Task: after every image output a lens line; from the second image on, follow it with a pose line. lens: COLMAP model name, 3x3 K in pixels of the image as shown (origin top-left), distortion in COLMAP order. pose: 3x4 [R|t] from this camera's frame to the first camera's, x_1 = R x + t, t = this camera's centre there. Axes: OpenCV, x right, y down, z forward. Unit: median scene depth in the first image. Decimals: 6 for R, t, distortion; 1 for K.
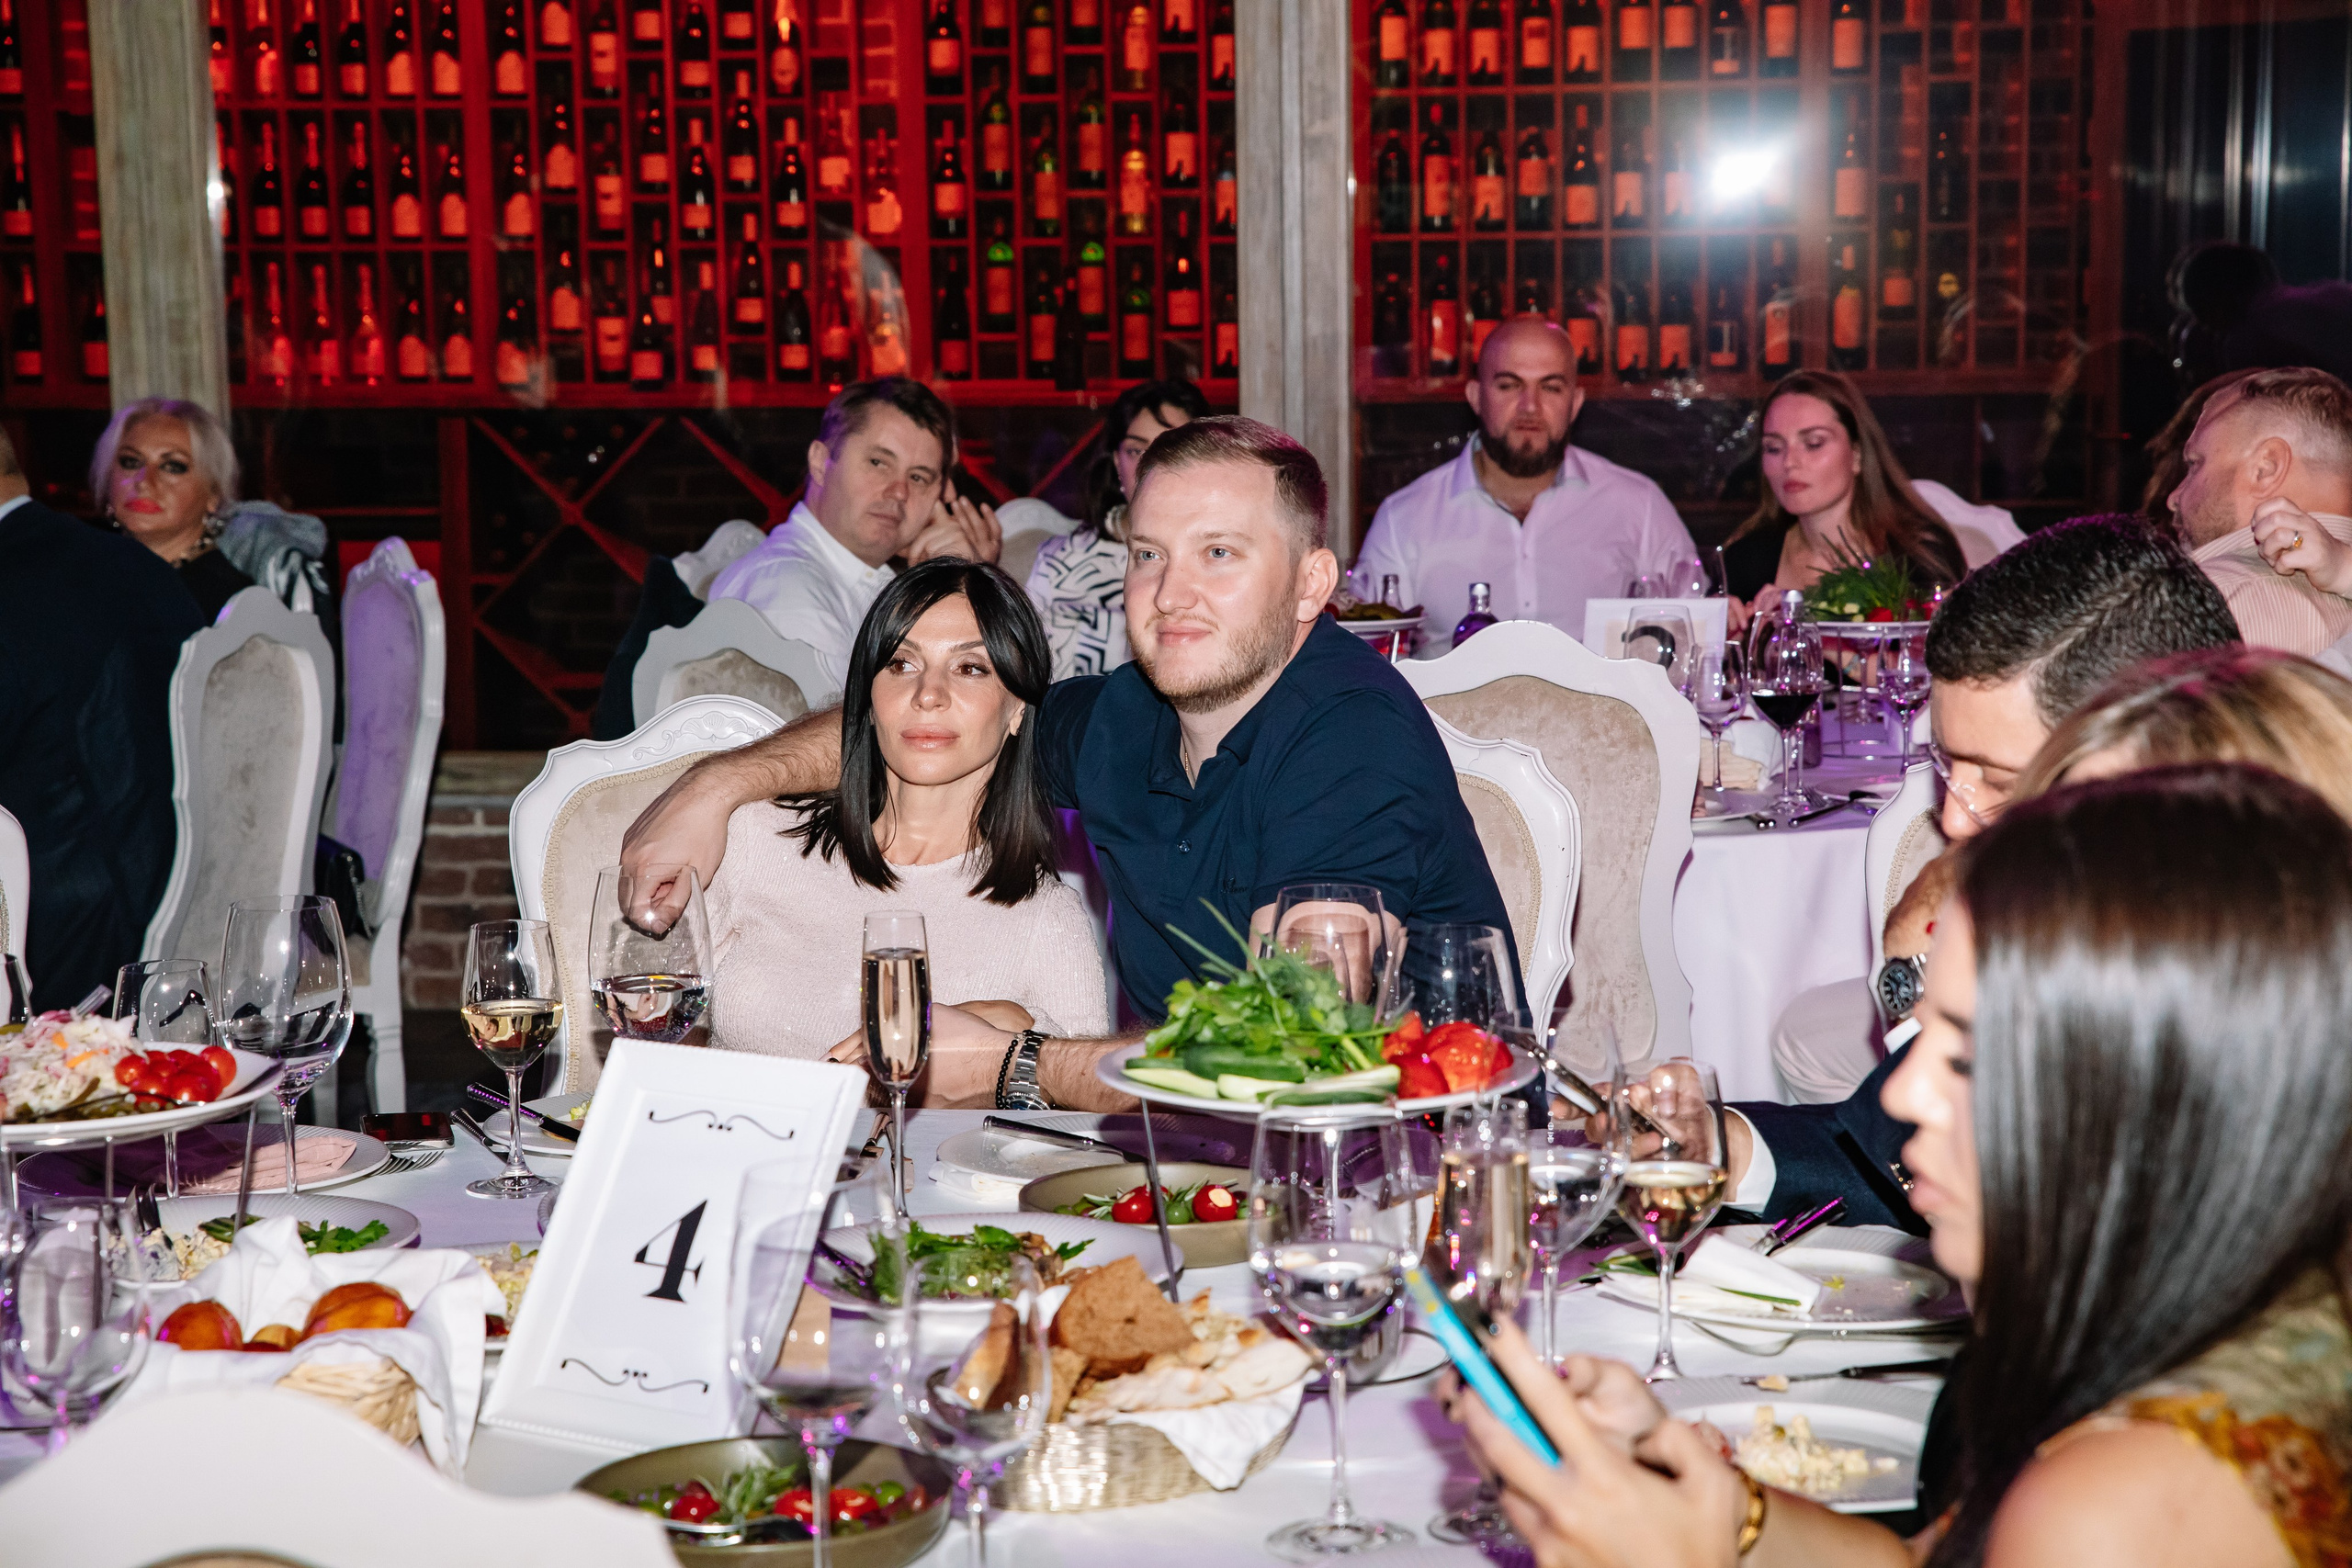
lens RADIAL K [[4823.3, 0, 1175.9], [0, 4823.3, 778.0], [0, 0, 1]] dist [0.358804, 0.000000]
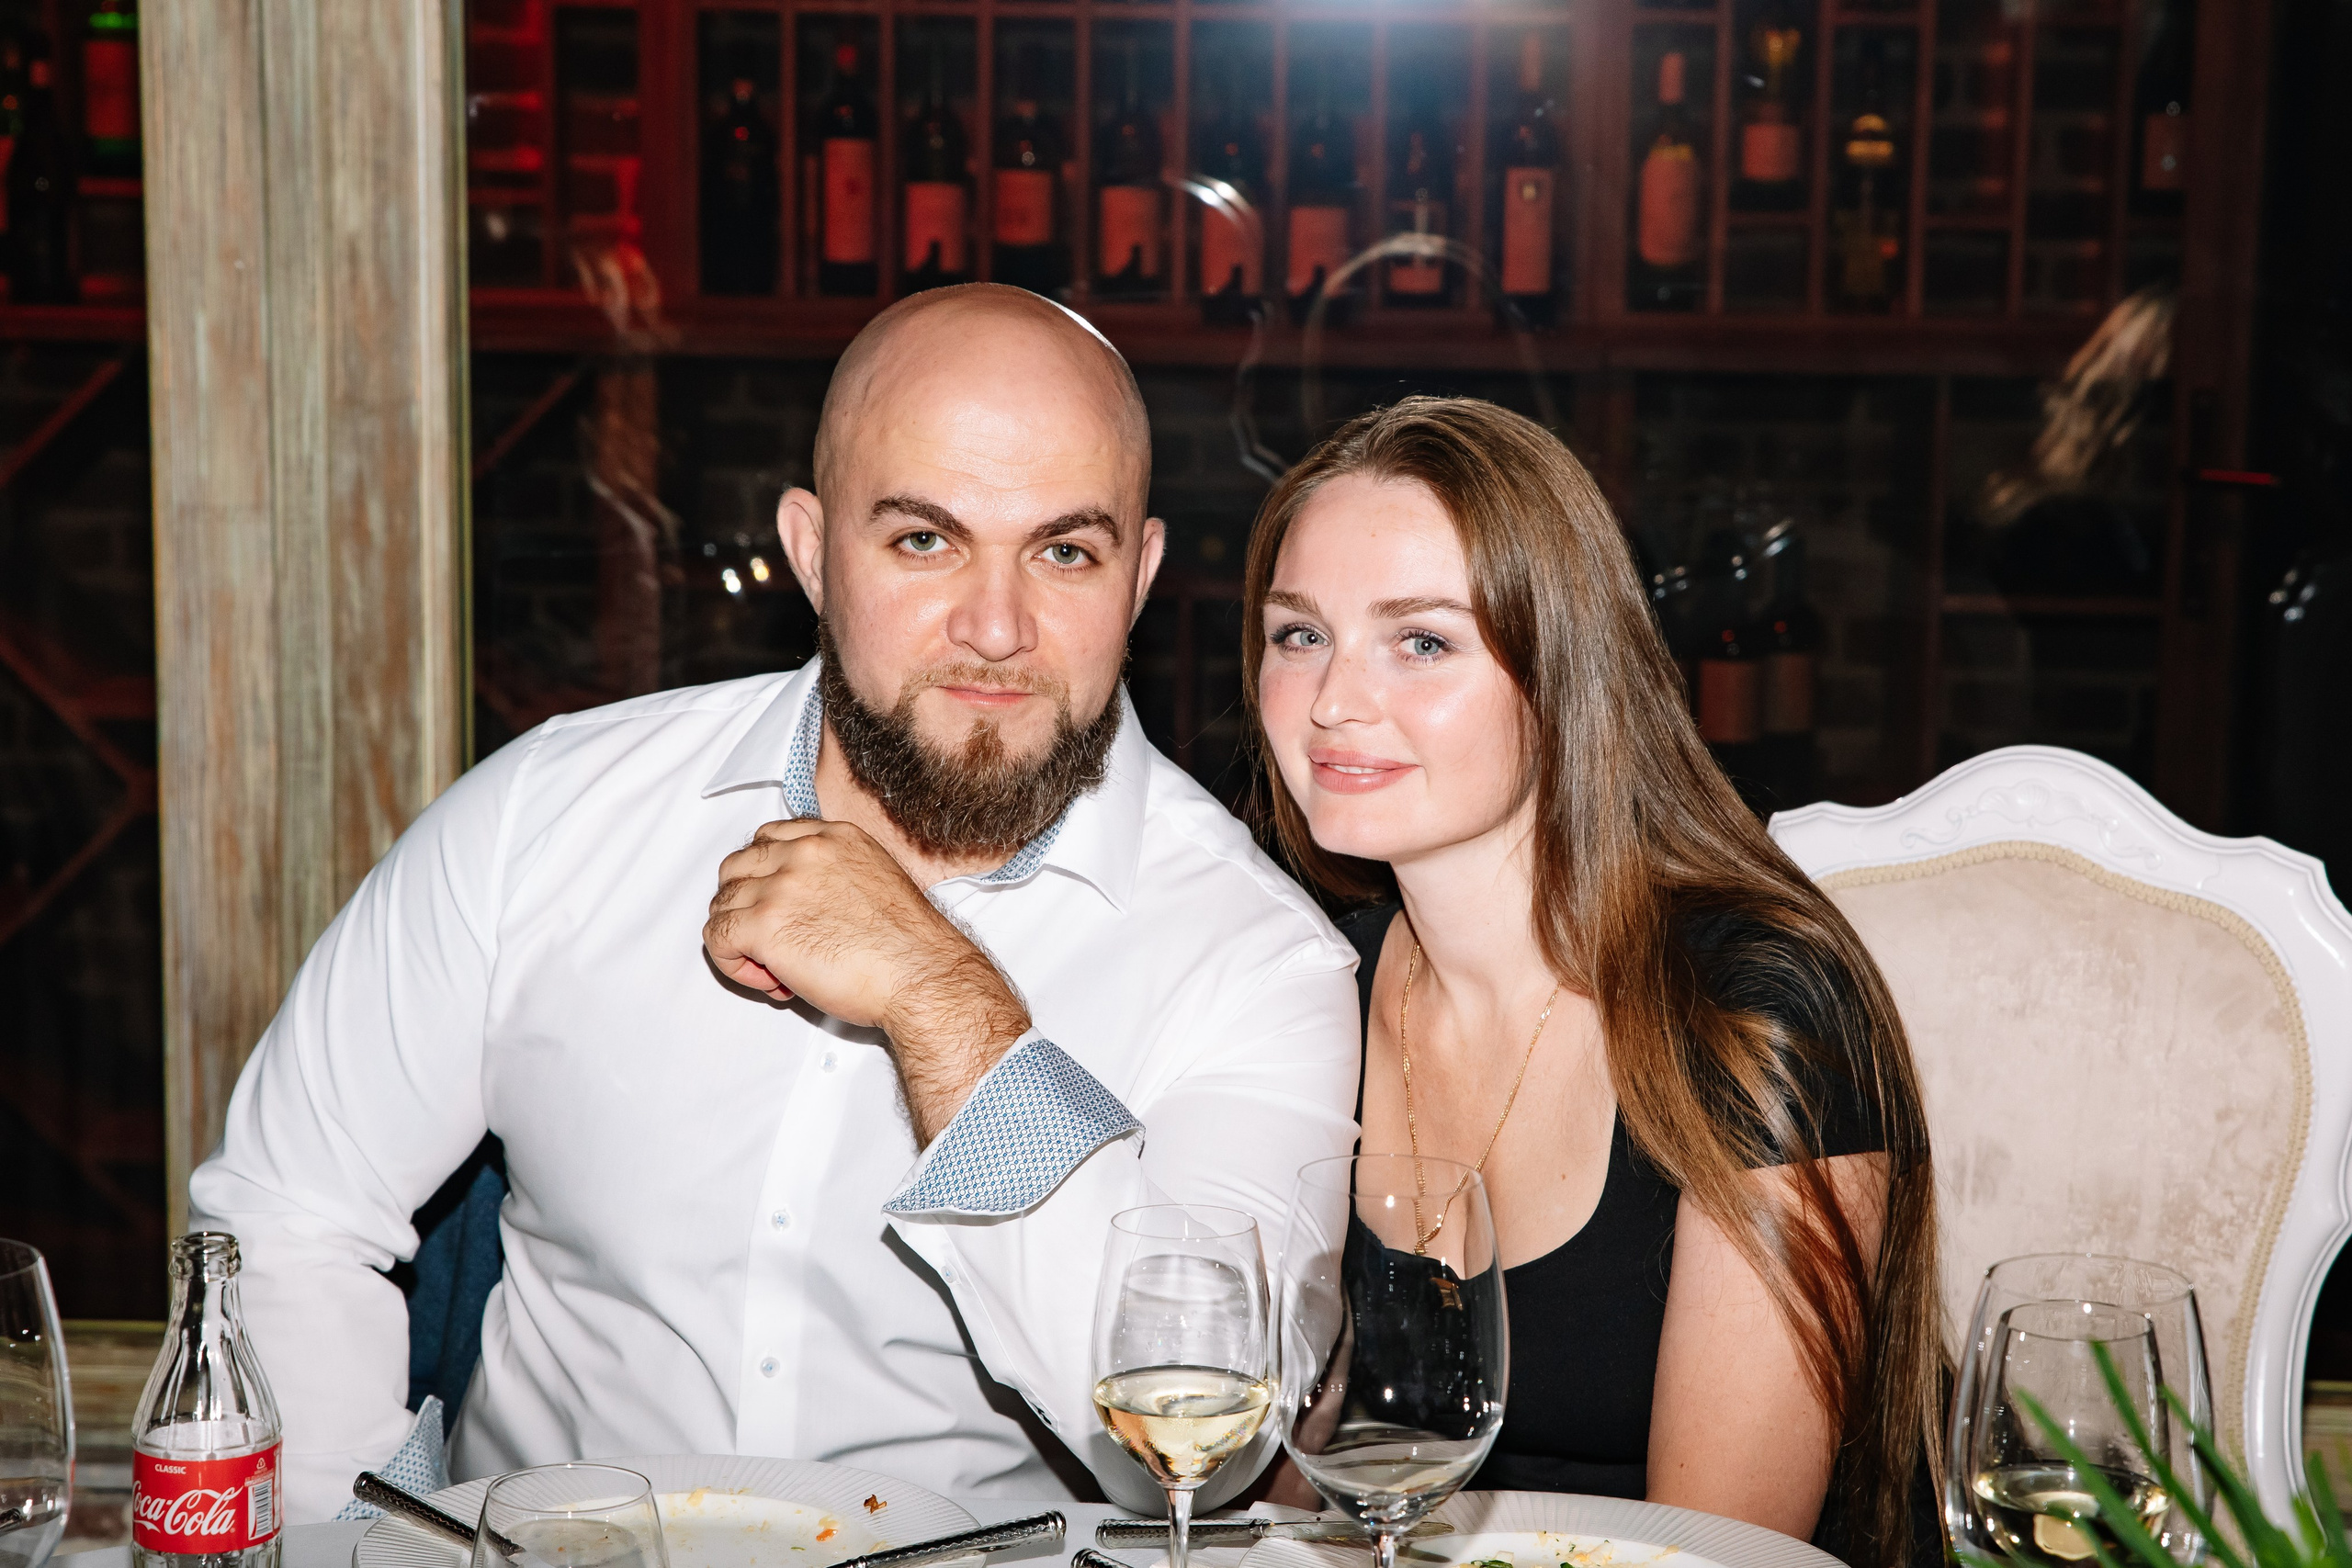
lens RADIAL K [[4495.6, 0, 1175.7], [0, 4495.6, 783.2], [0, 0, 1]] dist [0.074099, 0.000000]
pose [[0.994519, 0.007962, 0.104256, 0.022278], [-0.013644, 0.998453, 0.053900, -0.031606], [-0.103665, -0.055027, 0.993089, 0.292073]]
